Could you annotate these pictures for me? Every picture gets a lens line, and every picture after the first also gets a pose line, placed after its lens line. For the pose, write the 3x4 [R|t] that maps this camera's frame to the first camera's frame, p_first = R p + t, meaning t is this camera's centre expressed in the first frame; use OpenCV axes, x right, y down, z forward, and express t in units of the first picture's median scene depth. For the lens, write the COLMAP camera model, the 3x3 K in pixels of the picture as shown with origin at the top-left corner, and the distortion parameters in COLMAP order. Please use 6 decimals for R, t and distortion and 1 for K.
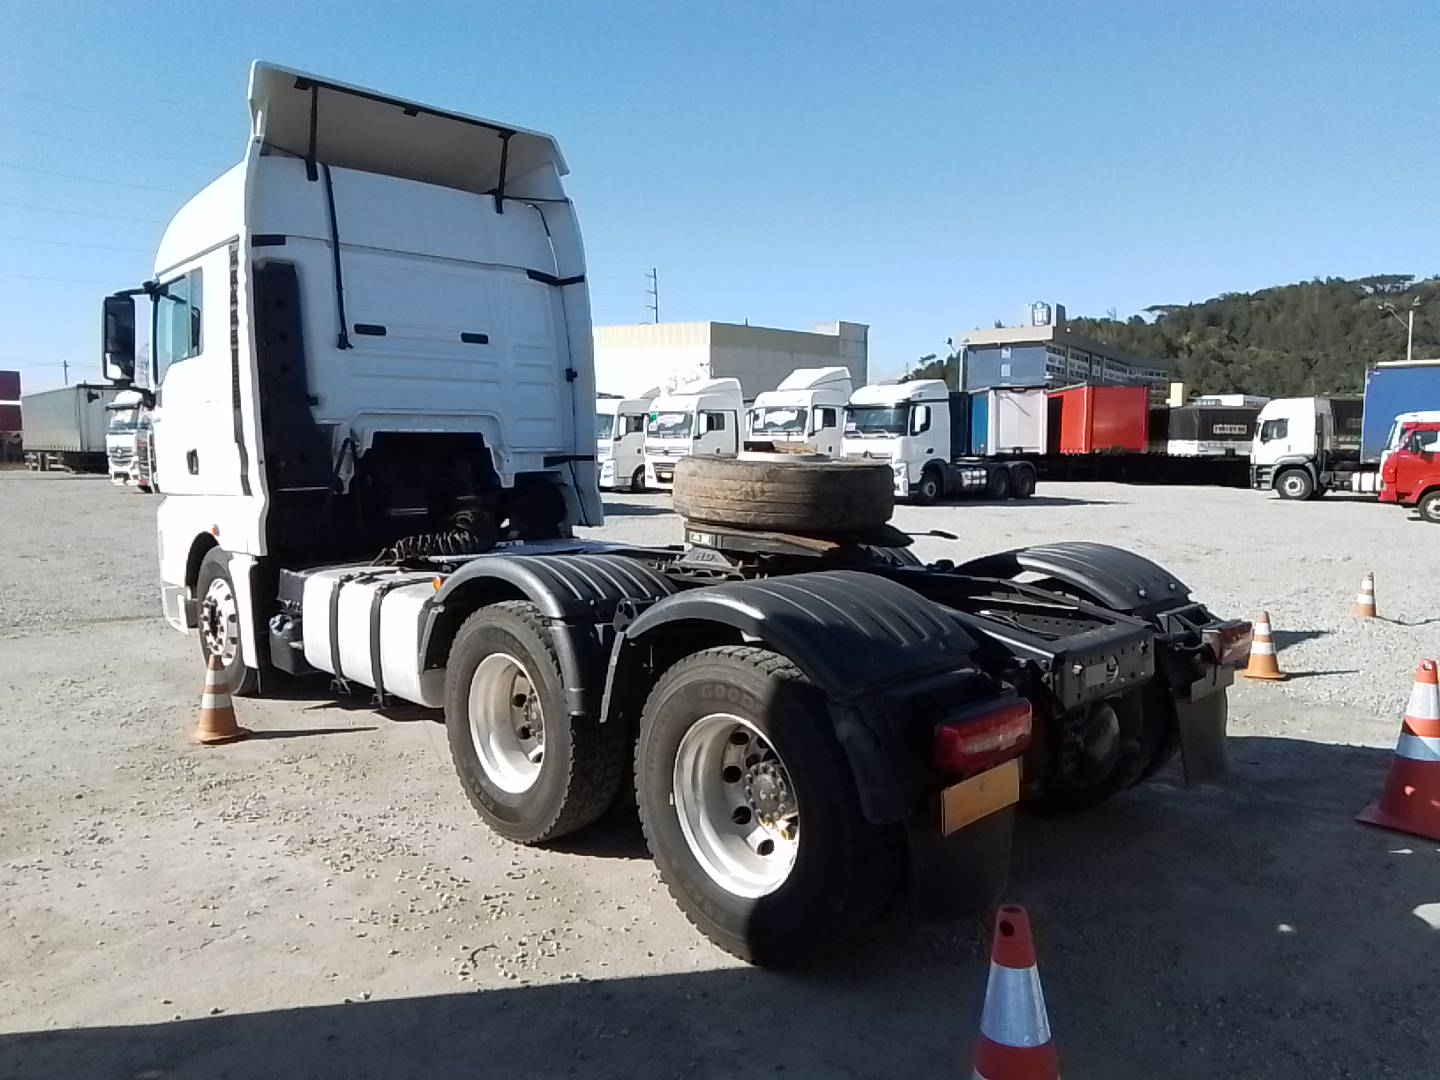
lens RADIAL K [[986.0, 0, 720.0], [0, 986.0, 540.0], [0, 0, 1]] dist [-0.008188, -0.000335]
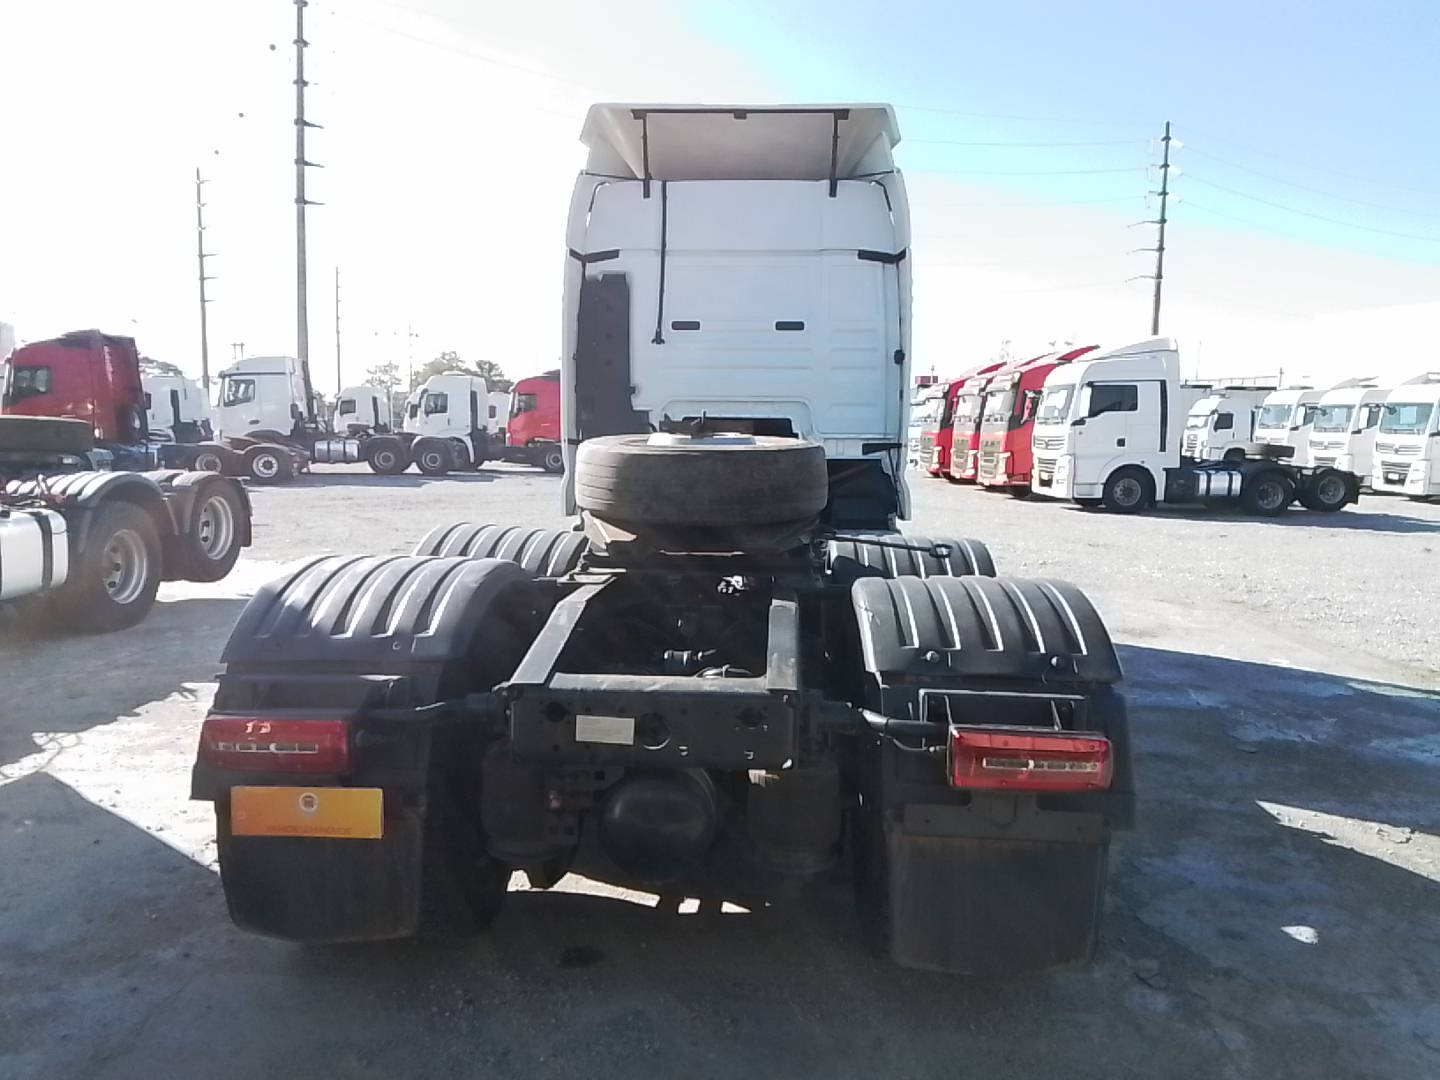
lens RADIAL K [[986.0, 0, 720.0], [0, 986.0, 540.0], [0, 0, 1]] dist [-0.008188, -0.000335]
pose [[0.707808, 0.079284, -0.701941, 0.419367], [-0.073690, 0.996547, 0.038253, -0.017314], [0.702550, 0.024650, 0.711207, 0.224486]]
